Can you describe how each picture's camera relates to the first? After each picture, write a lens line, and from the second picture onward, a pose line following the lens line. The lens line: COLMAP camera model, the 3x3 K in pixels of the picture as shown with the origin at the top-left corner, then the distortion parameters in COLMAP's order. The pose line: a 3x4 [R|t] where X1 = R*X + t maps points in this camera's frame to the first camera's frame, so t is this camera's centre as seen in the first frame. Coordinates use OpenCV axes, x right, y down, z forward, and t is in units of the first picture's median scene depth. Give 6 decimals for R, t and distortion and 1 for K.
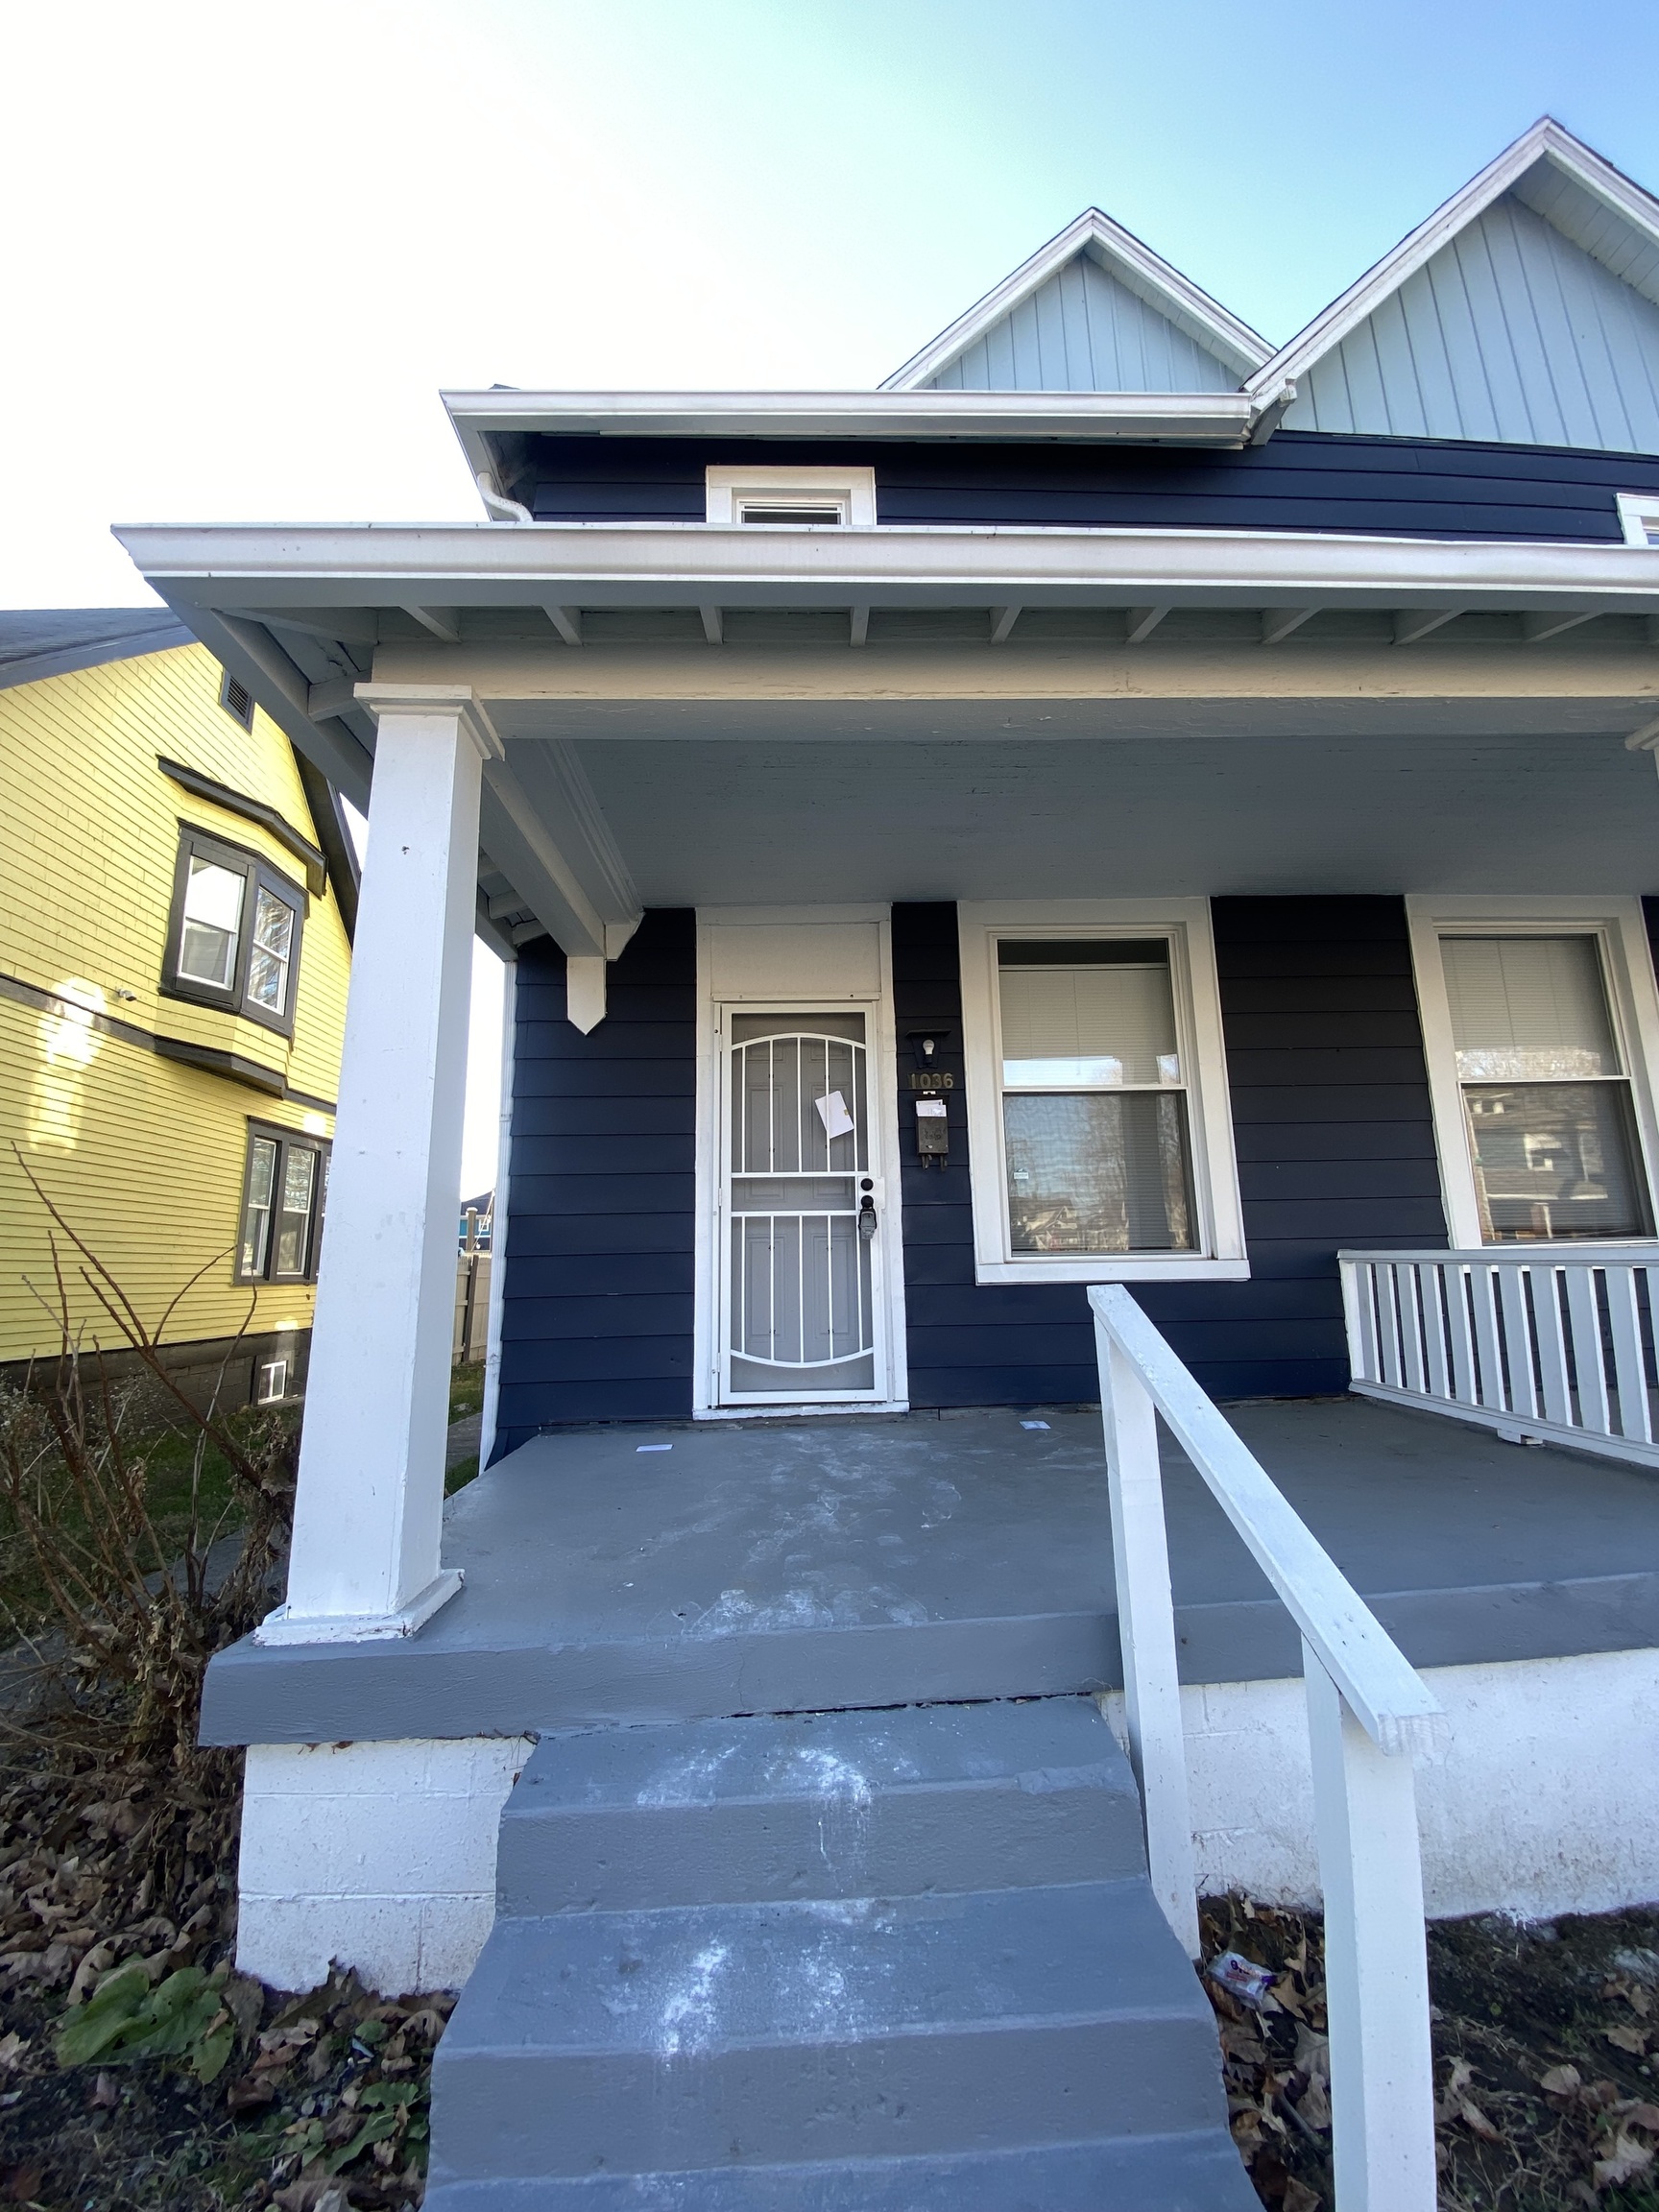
lens RADIAL K [[900.1, 0, 816.9], [0, 900.1, 1102.4], [0, 0, 1]] dist [-0.001474, -0.003173]
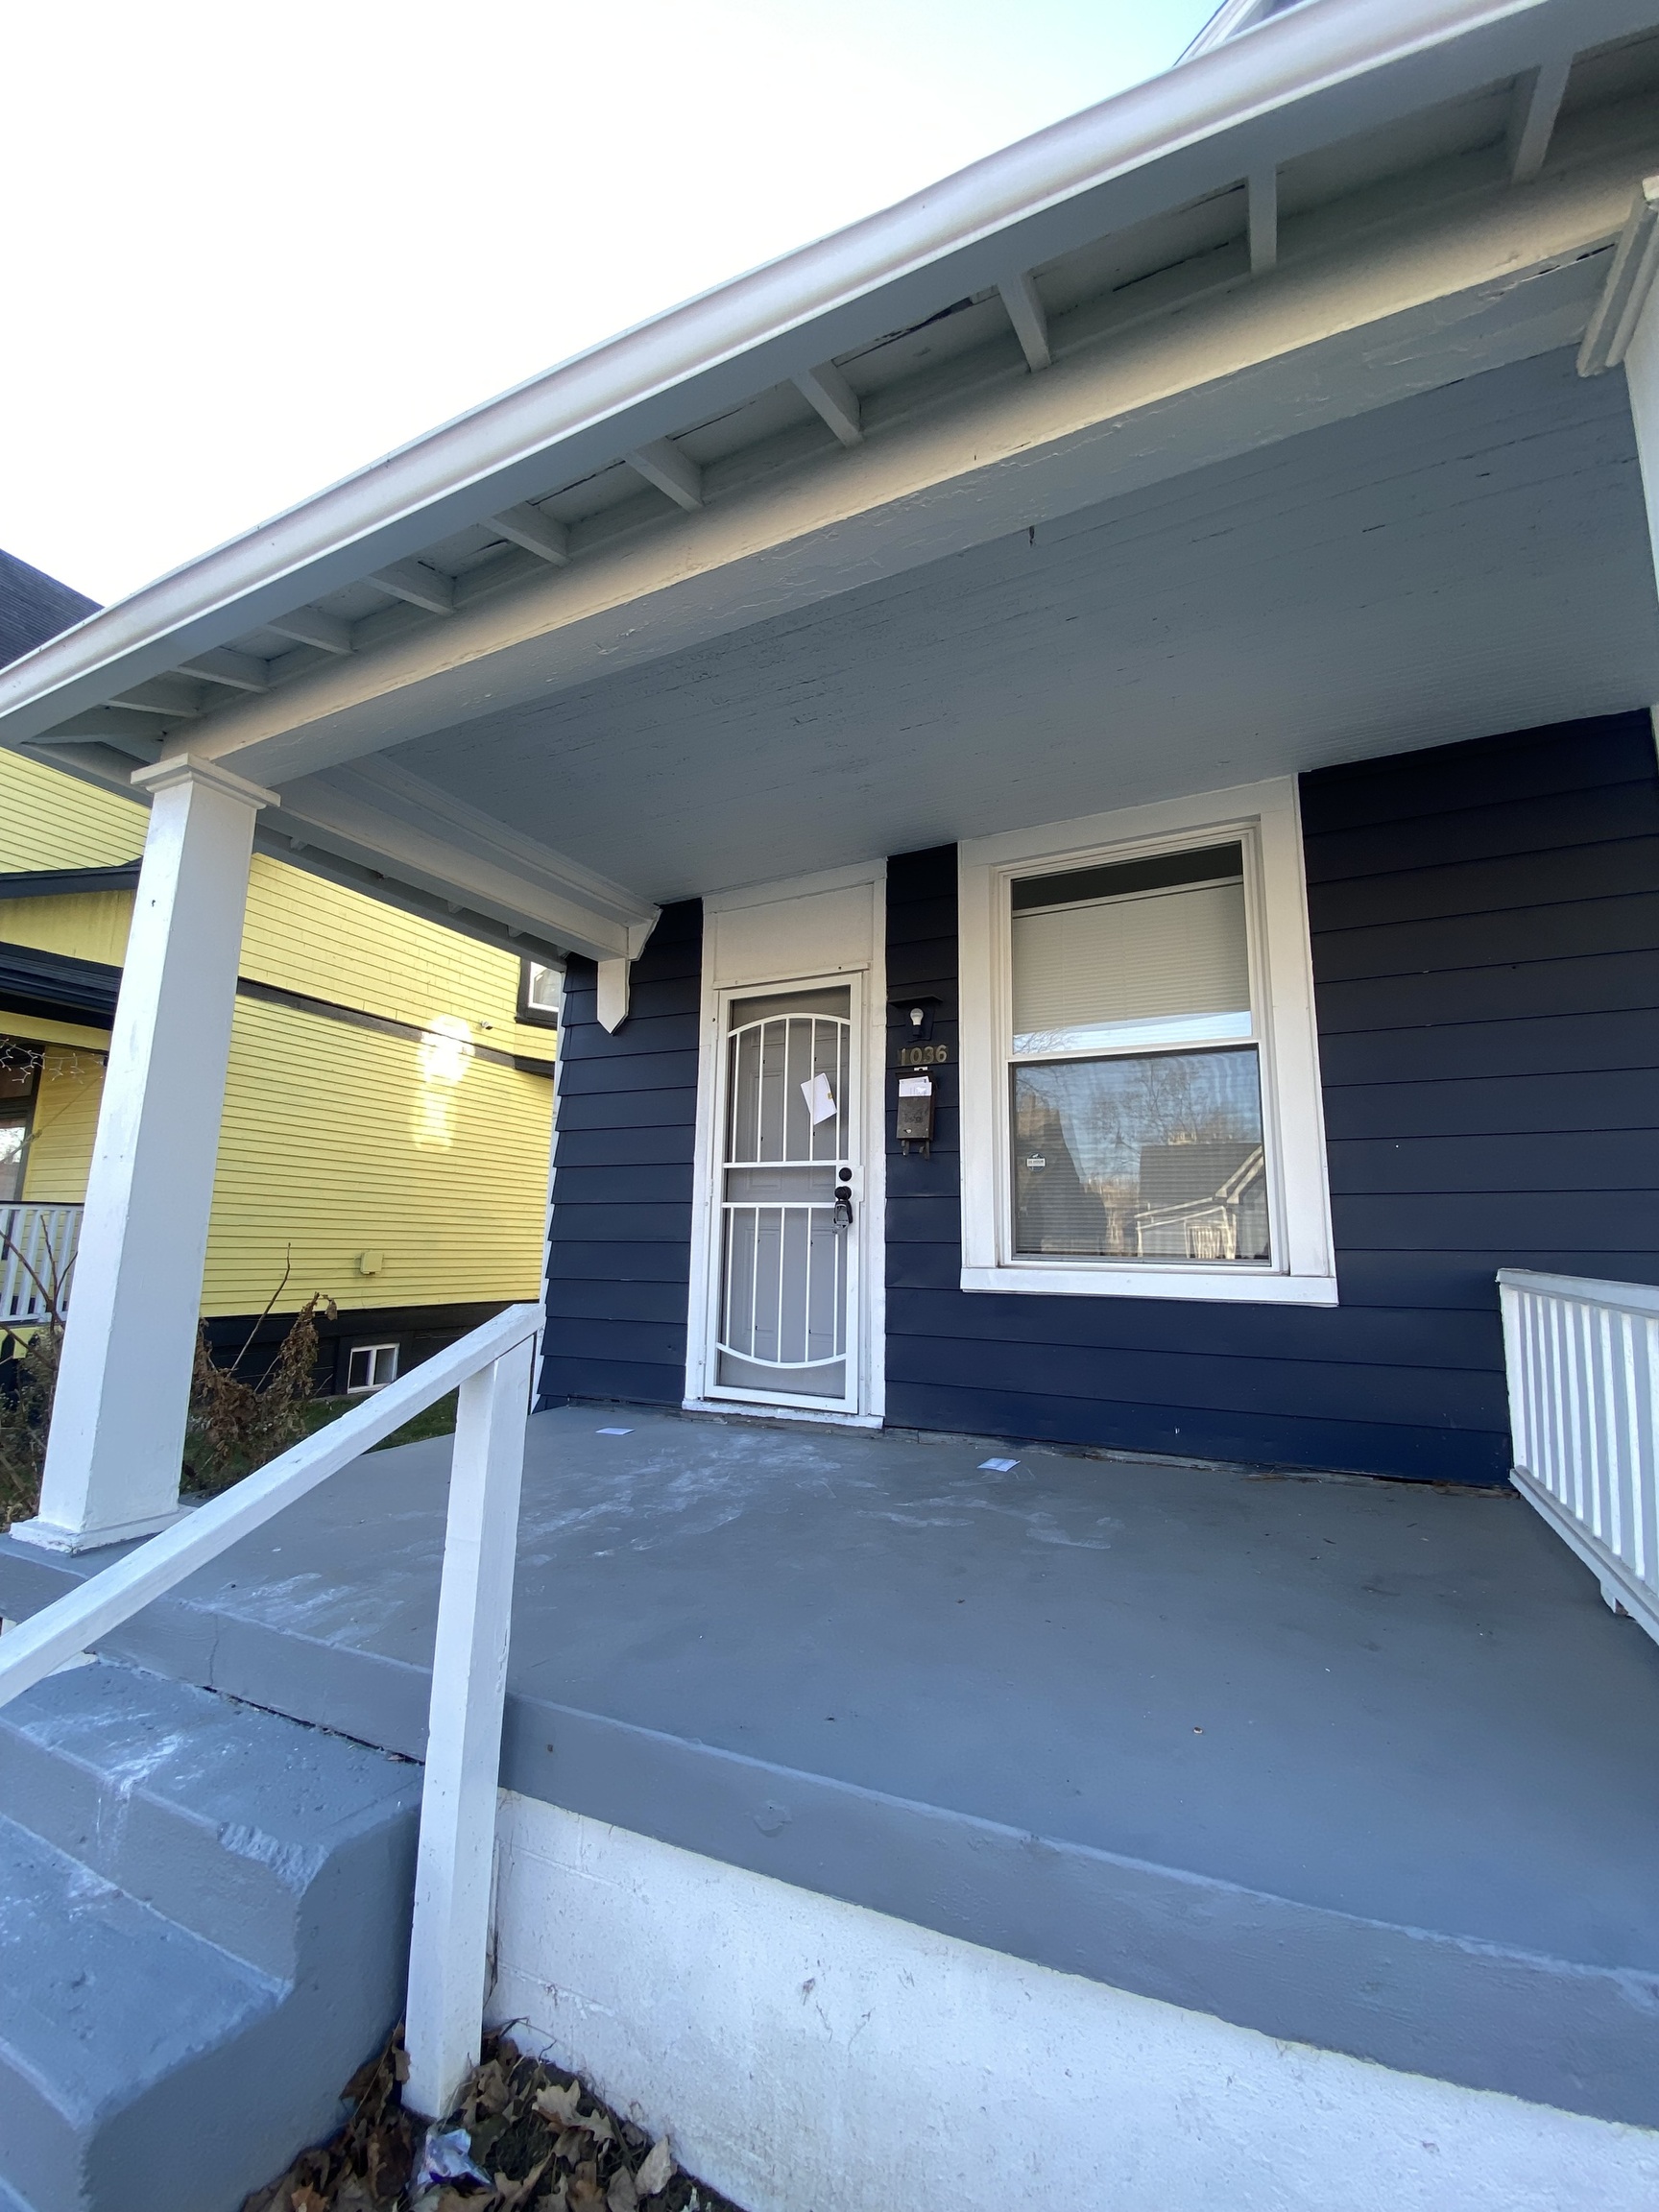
lens RADIAL K [[900.1, 0, 830.3], [0, 900.1, 1104.6], [0, 0, 1]] dist [-0.001474, -0.003173]
pose [[0.879175, -0.041350, -0.474701, 0.472439], [0.052479, 0.998570, 0.010212, 0.010499], [0.473600, -0.033890, 0.880088, 0.192567]]
